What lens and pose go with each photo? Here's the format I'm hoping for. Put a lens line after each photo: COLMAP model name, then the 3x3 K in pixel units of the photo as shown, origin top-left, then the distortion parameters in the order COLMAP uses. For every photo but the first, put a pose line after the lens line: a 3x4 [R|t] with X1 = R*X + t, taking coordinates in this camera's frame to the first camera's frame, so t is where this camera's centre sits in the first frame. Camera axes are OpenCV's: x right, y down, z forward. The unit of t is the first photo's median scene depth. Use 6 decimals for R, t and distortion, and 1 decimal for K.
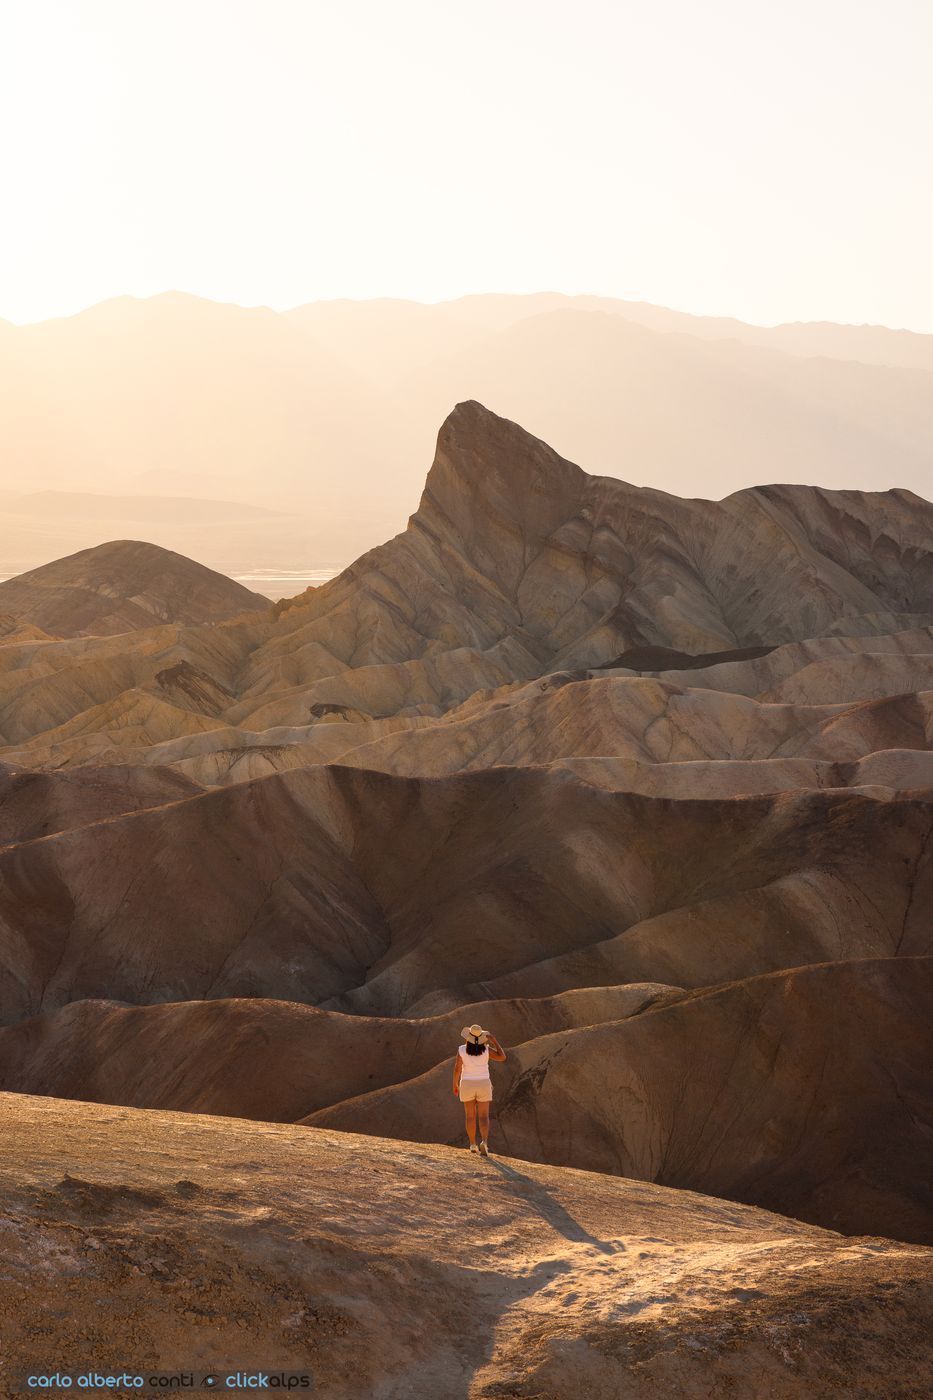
lens RADIAL K [[3007.4, 0, 418.9], [0, 3007.4, 699.4], [0, 0, 1]] dist [0.036236, 0.262990]
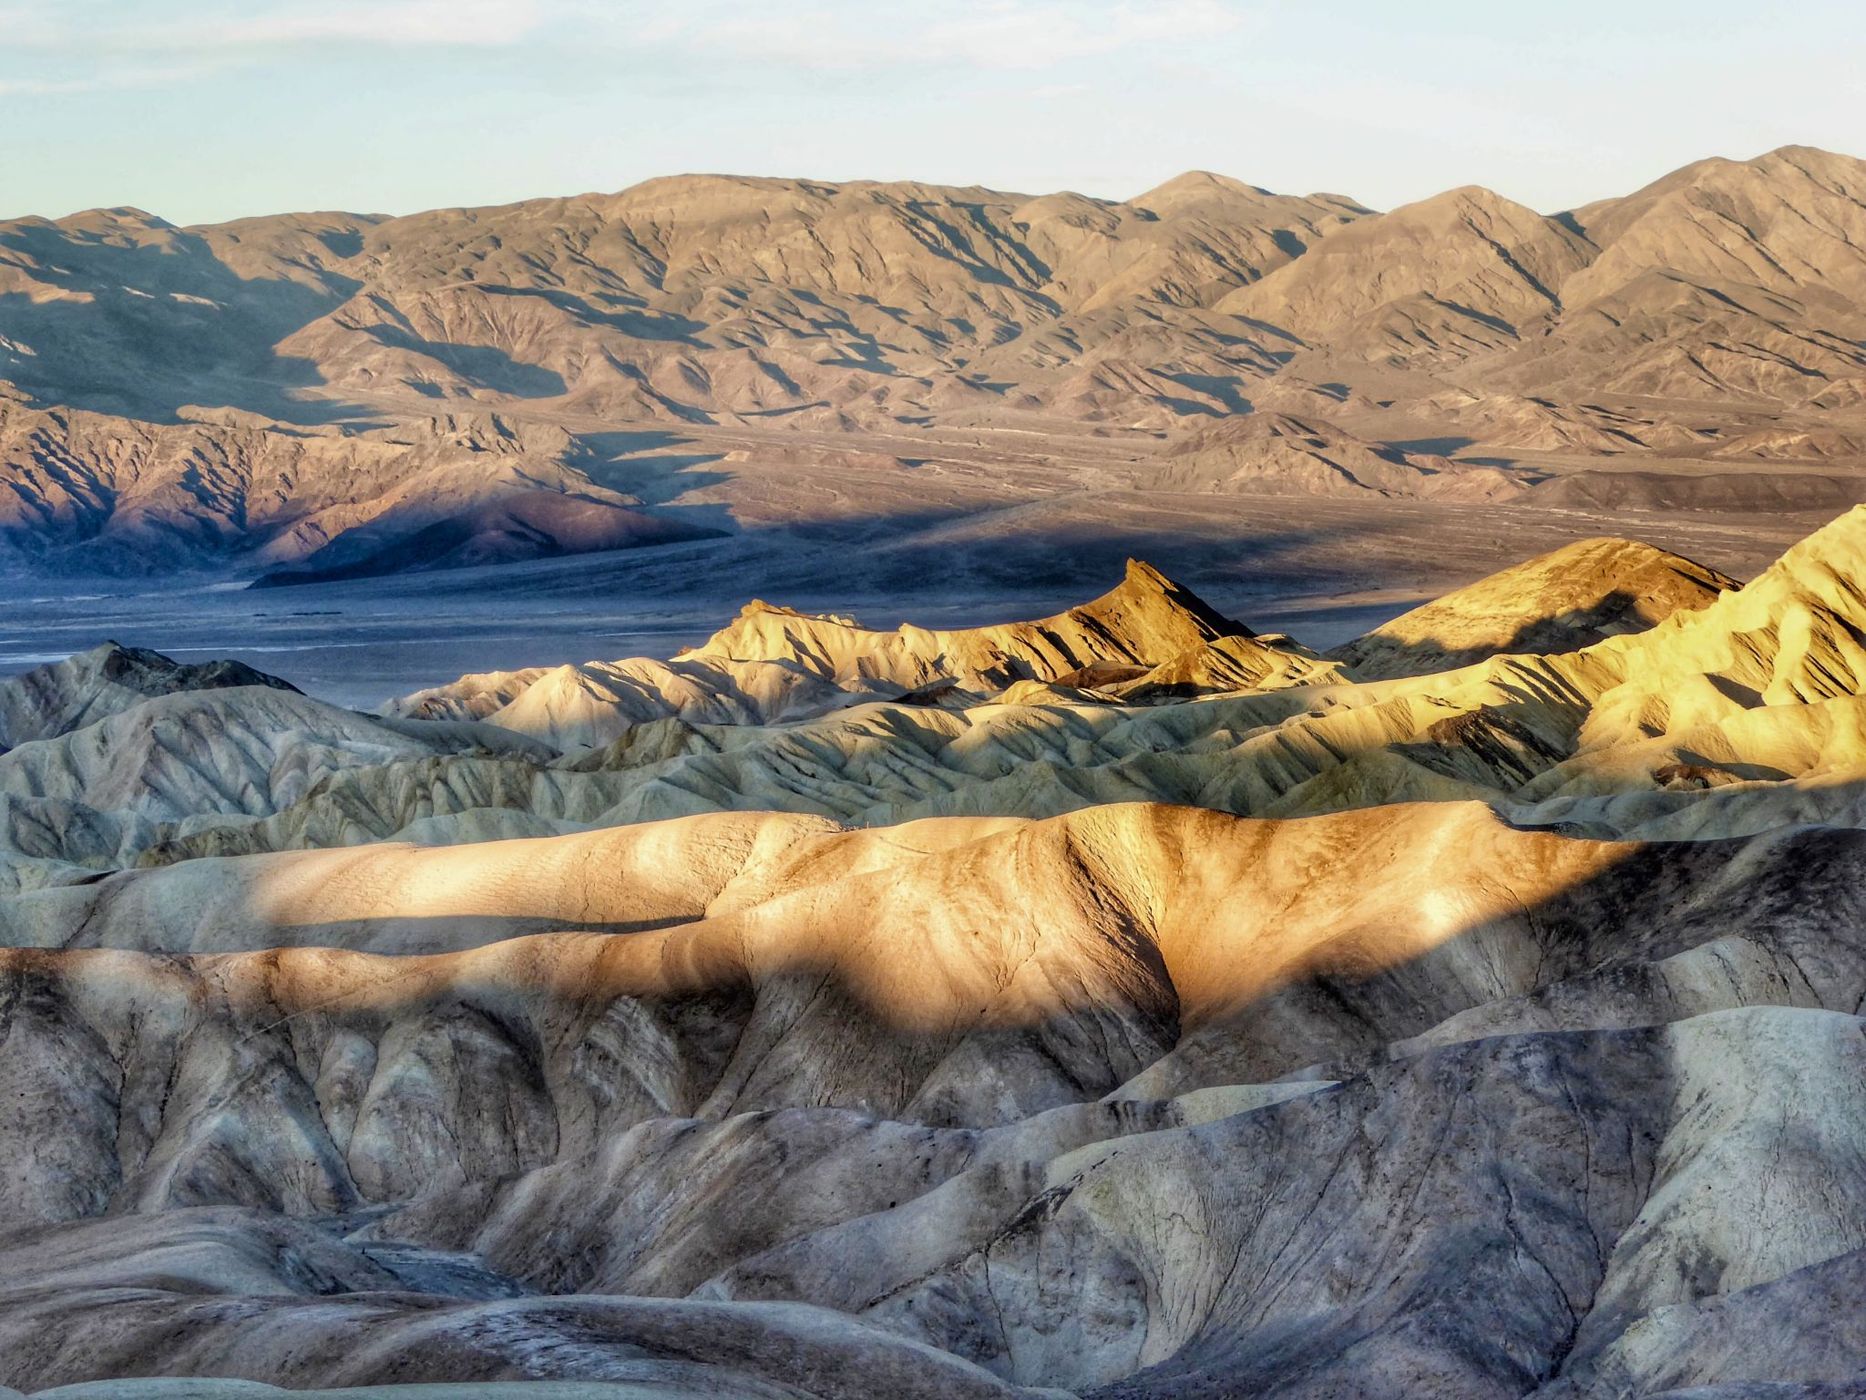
lens RADIAL K [[4757.3, 0, 1042.1], [0, 4757.3, 700.0], [0, 0, 1]] dist [0.273678, -0.208363]
pose [[0.967583, -0.019423, -0.251804, 0.118164], [0.013727, 0.999609, -0.024358, 0.013102], [0.252179, 0.020111, 0.967472, -0.033698]]
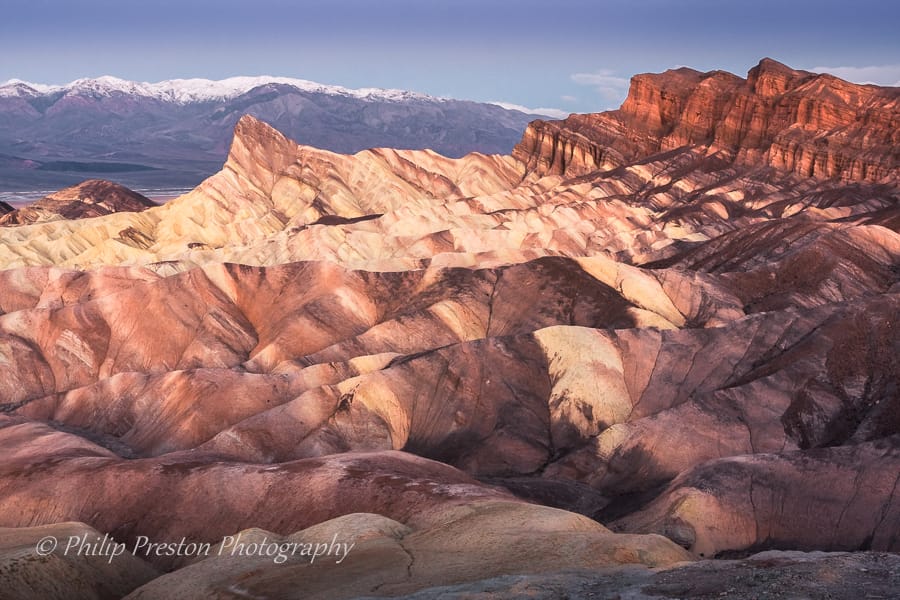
lens RADIAL K [[1203.0, 0, 450.0], [0, 1203.0, 300.0], [0, 0, 1]] dist [-0.026520, 0.010221]
pose [[0.980935, -0.037557, 0.190673, -0.019347], [0.028310, 0.998298, 0.050989, 0.004775], [-0.192264, -0.044619, 0.980328, 0.050544]]
